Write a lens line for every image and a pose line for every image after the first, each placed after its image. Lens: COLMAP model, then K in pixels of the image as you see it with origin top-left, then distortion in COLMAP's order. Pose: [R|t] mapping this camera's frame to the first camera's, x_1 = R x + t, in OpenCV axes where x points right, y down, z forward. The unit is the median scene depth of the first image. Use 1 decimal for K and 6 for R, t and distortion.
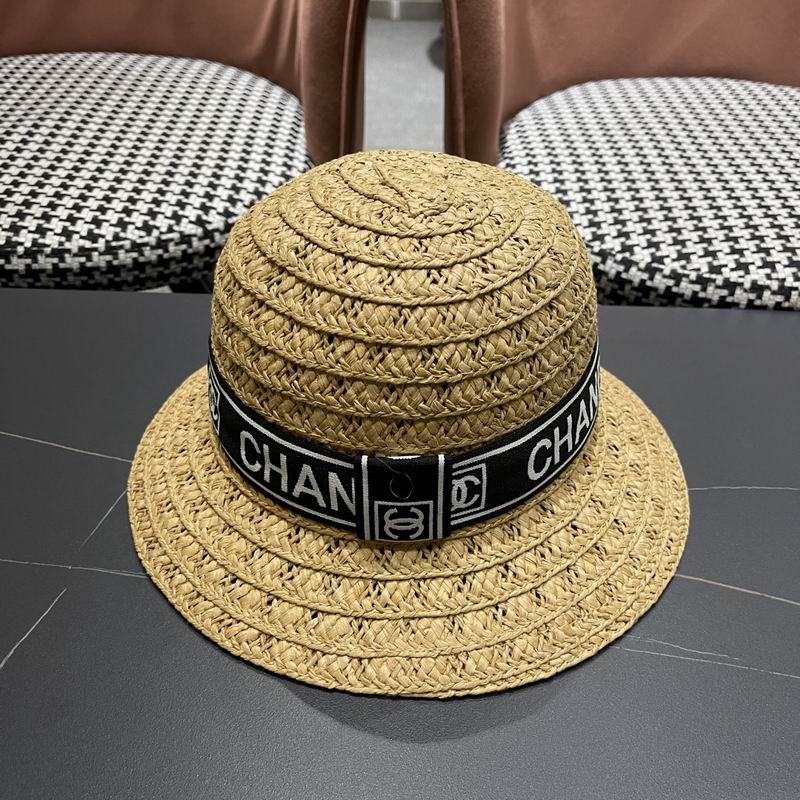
lens RADIAL K [[835.5, 0, 407.8], [0, 835.5, 410.7], [0, 0, 1]] dist [0.011342, 0.000000]
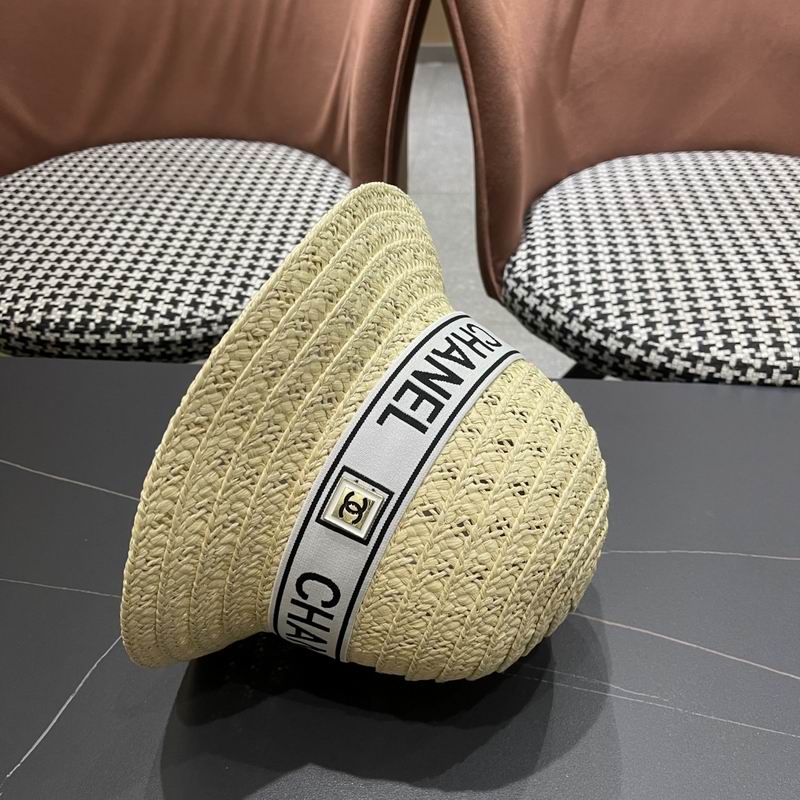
lens RADIAL K [[835.5, 0, 396.5], [0, 835.5, 408.7], [0, 0, 1]] dist [0.011342, 0.000000]
pose [[0.993786, 0.014425, -0.110365, 0.078089], [-0.016781, 0.999650, -0.020448, -0.055071], [0.110031, 0.022173, 0.993681, -0.149115]]
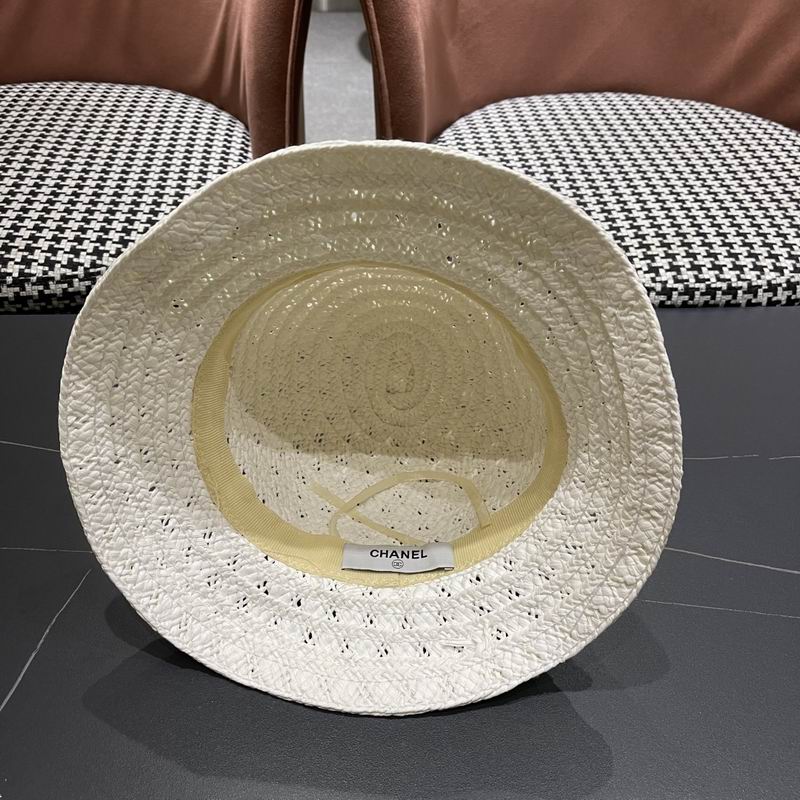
lens RADIAL K [[835.5, 0, 402.4], [0, 835.5, 404.2], [0, 0, 1]] dist [0.011342, 0.000000]
pose [[0.997289, -0.046594, 0.056948, -0.002981], [0.045290, 0.998686, 0.023974, -0.025836], [-0.057990, -0.021330, 0.998089, -0.164819]]
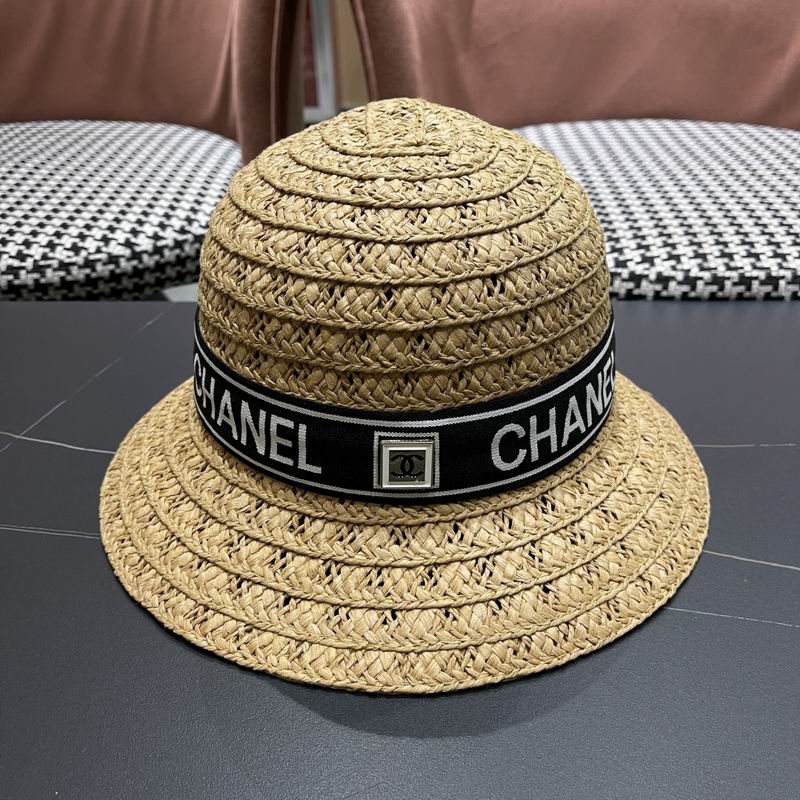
lens RADIAL K [[835.5, 0, 404.3], [0, 835.5, 418.5], [0, 0, 1]] dist [0.011342, 0.000000]
pose [[0.998770, -0.022196, -0.044341, 0.139974], [0.016443, 0.991876, -0.126141, 0.130709], [0.046781, 0.125256, 0.991021, 0.014632]]
